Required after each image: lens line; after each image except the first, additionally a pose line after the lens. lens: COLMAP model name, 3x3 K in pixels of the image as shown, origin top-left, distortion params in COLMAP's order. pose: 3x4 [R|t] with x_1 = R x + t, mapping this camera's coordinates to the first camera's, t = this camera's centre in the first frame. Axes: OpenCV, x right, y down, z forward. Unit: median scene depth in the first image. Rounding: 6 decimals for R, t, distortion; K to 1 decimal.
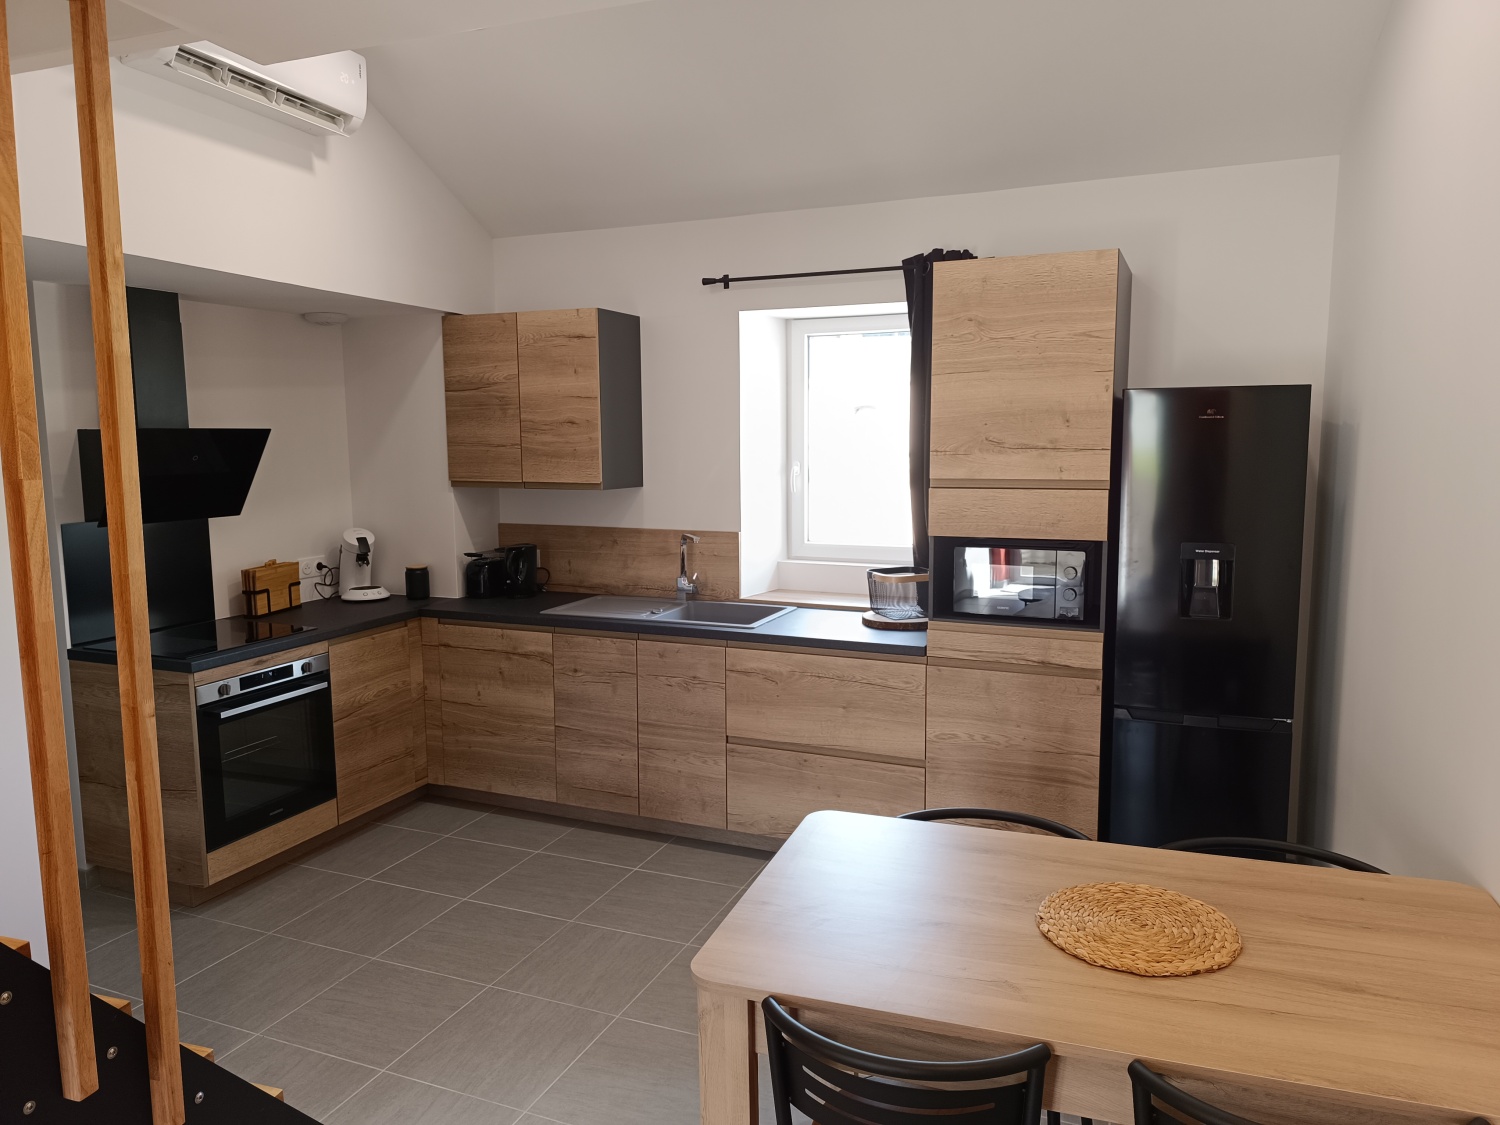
lens RADIAL K [[1046.3, 0, 750.9], [0, 1046.3, 564.1], [0, 0, 1]] dist [0.029157, -0.037422]
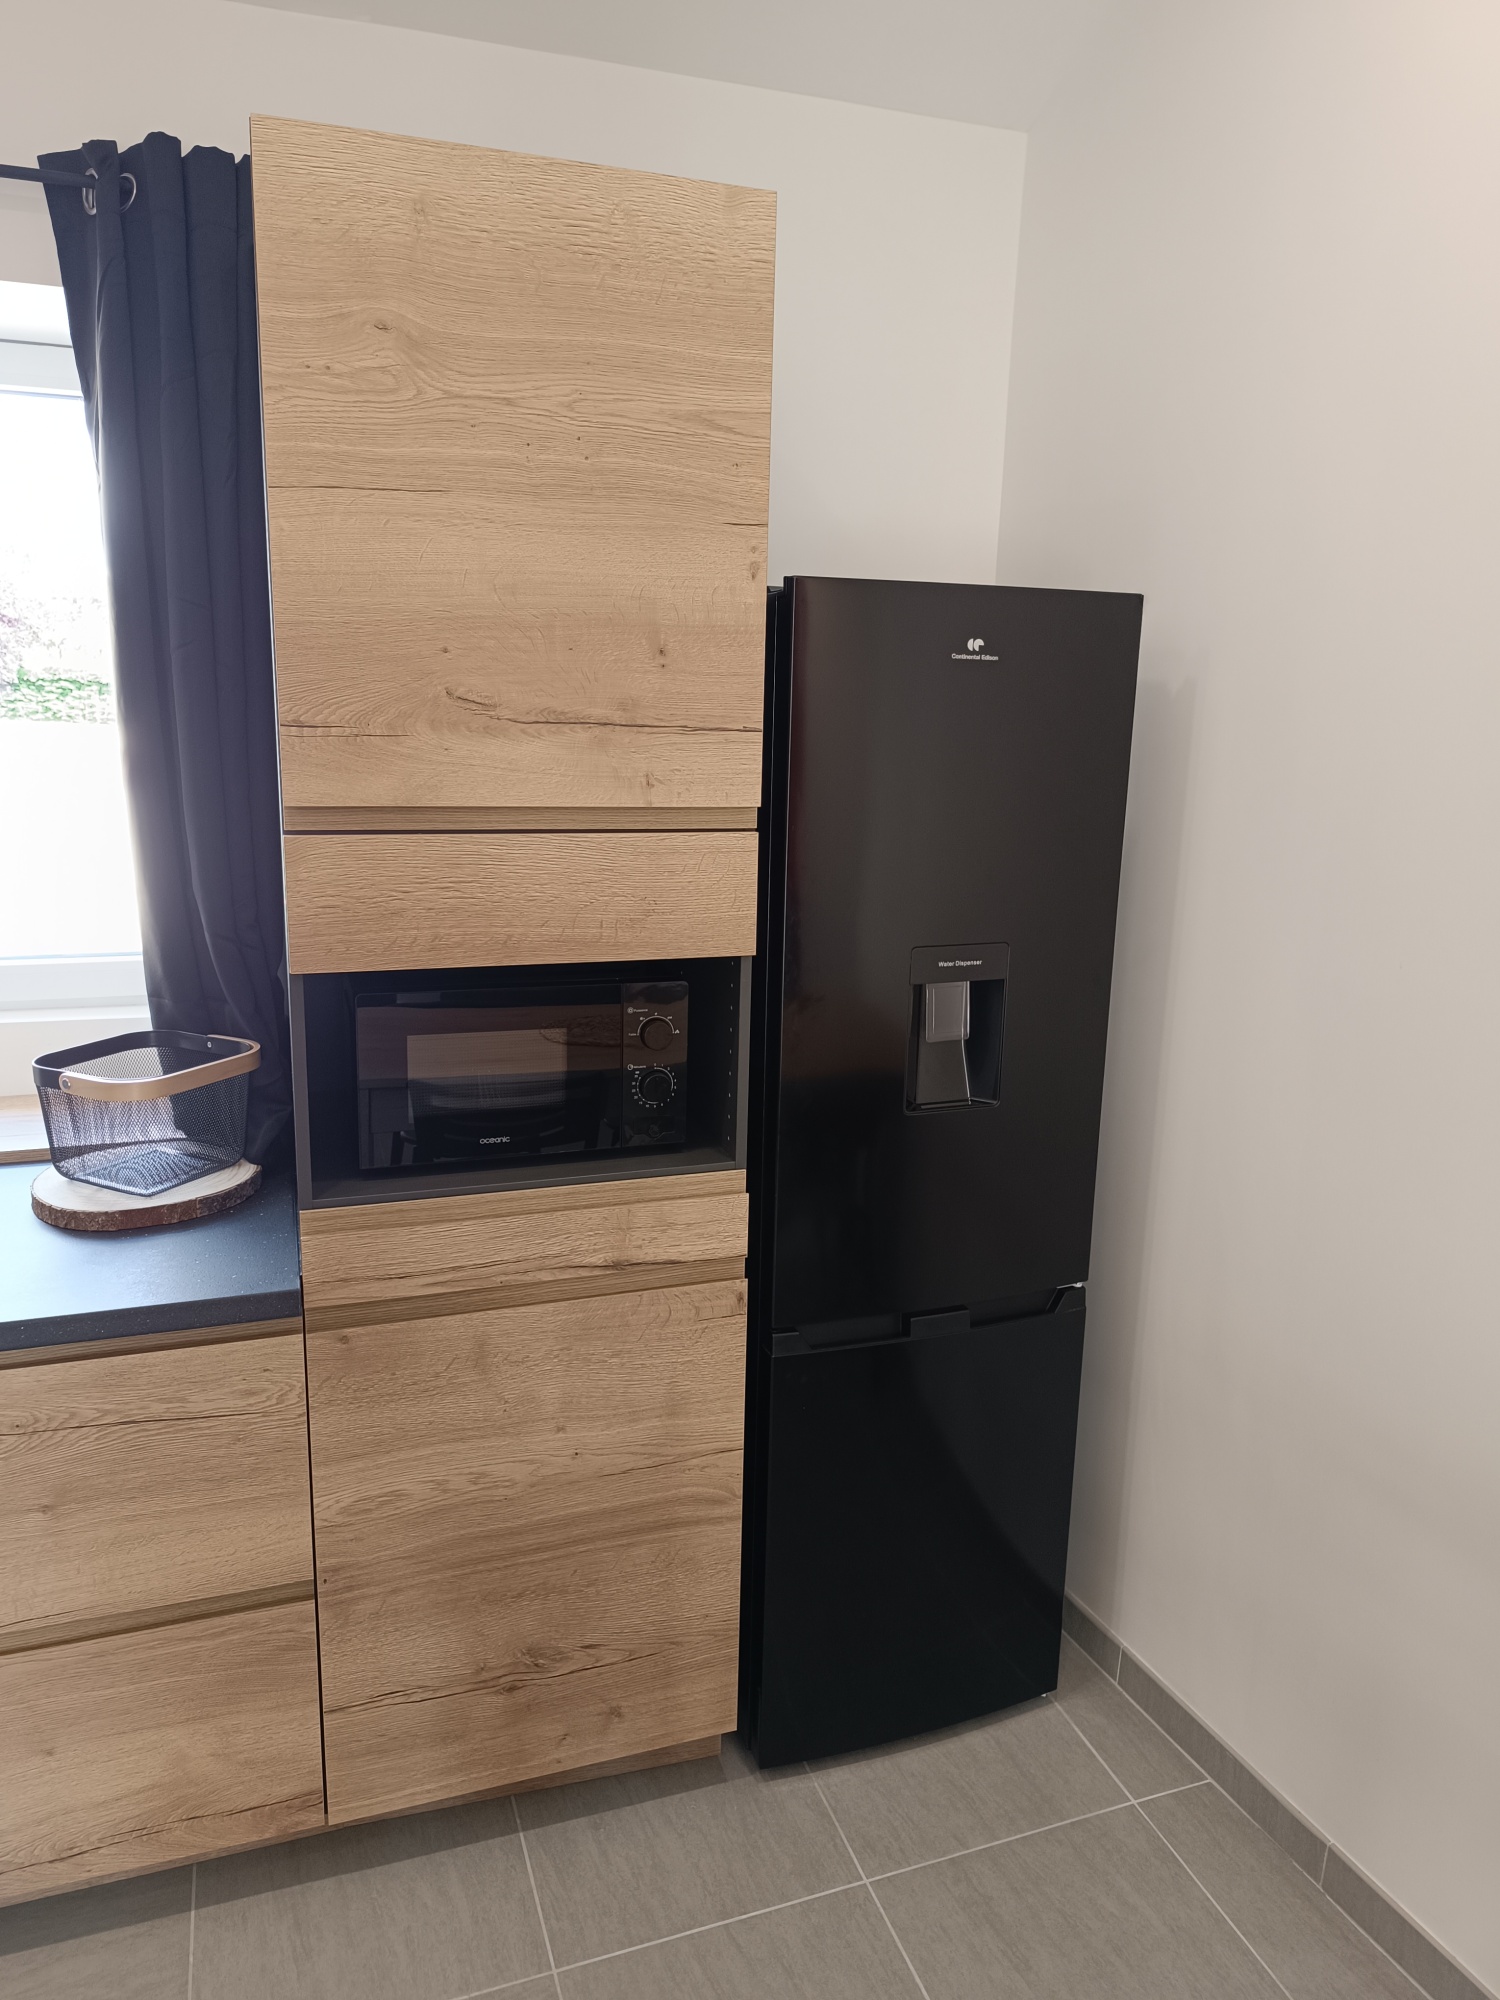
lens RADIAL K [[1373.1, 0, 747.3], [0, 1373.1, 990.7], [0, 0, 1]] dist [0.053552, -0.066803]
pose [[0.731385, -0.116615, 0.671920, -0.024259], [0.055929, 0.992209, 0.111324, -0.061959], [-0.679667, -0.043841, 0.732209, 0.550395]]
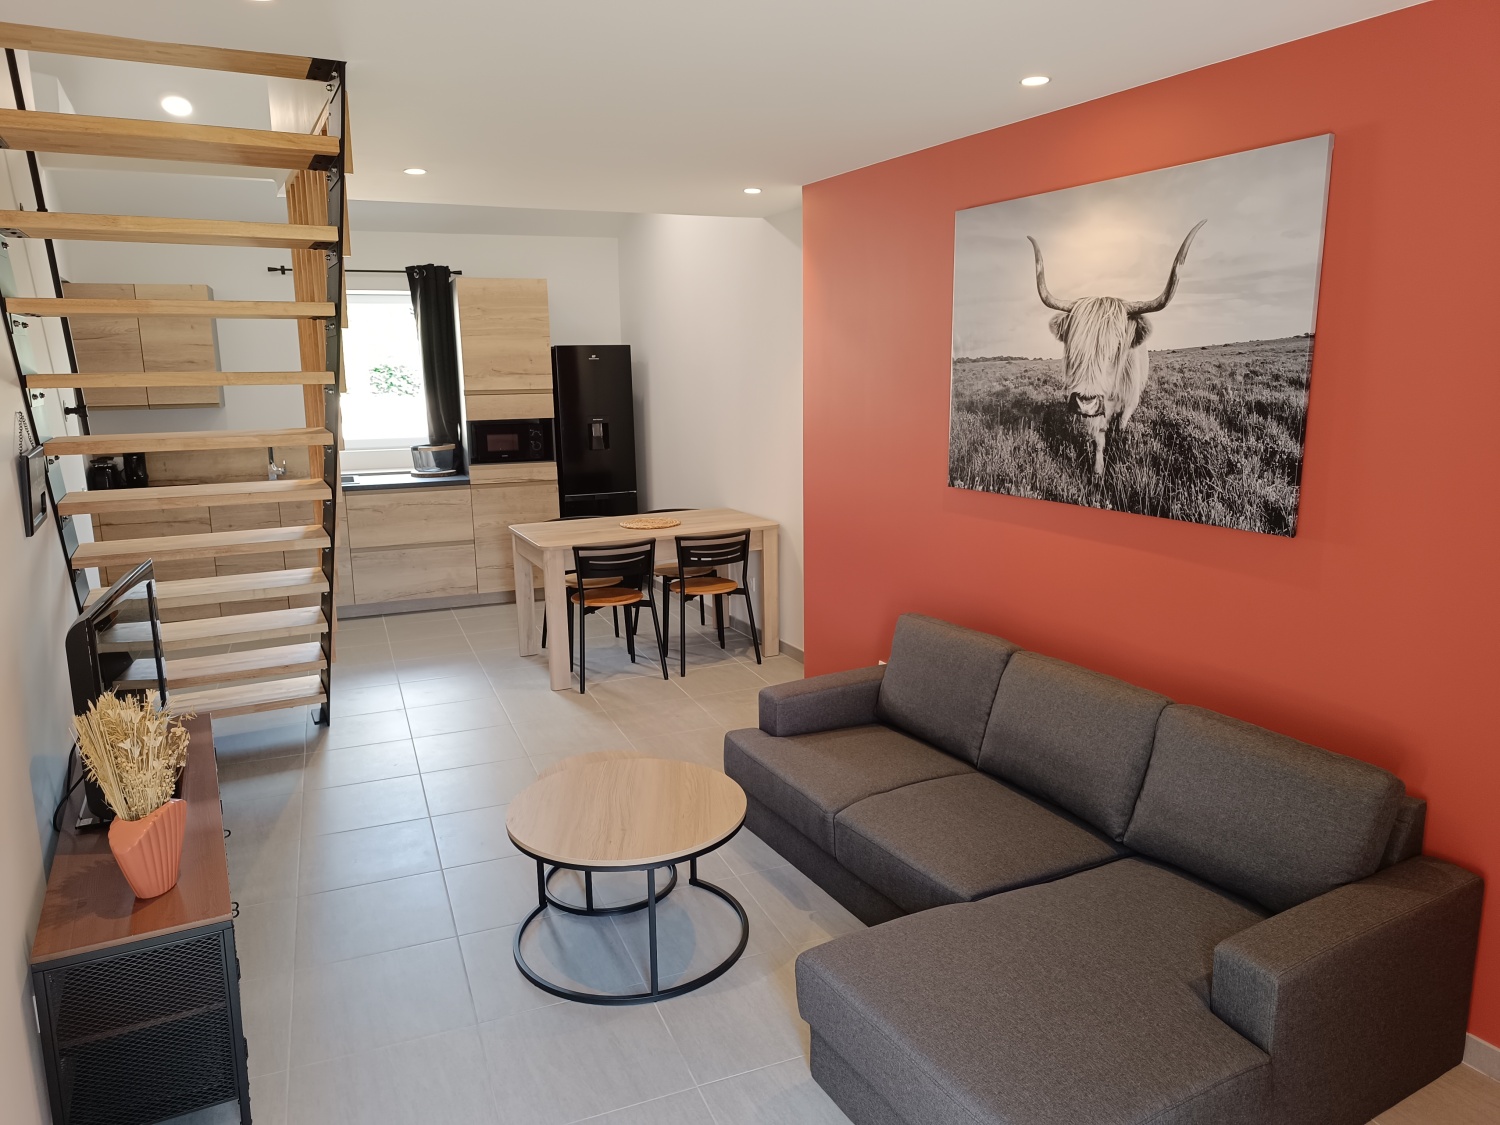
lens RADIAL K [[1029.8, 0, 744.4], [0, 1029.8, 555.4], [0, 0, 1]] dist [0.053552, -0.066803]
pose [[0.718549, -0.131980, 0.682839, -0.765639], [0.100055, 0.991232, 0.086300, 0.101542], [-0.688242, 0.006311, 0.725454, -0.701424]]
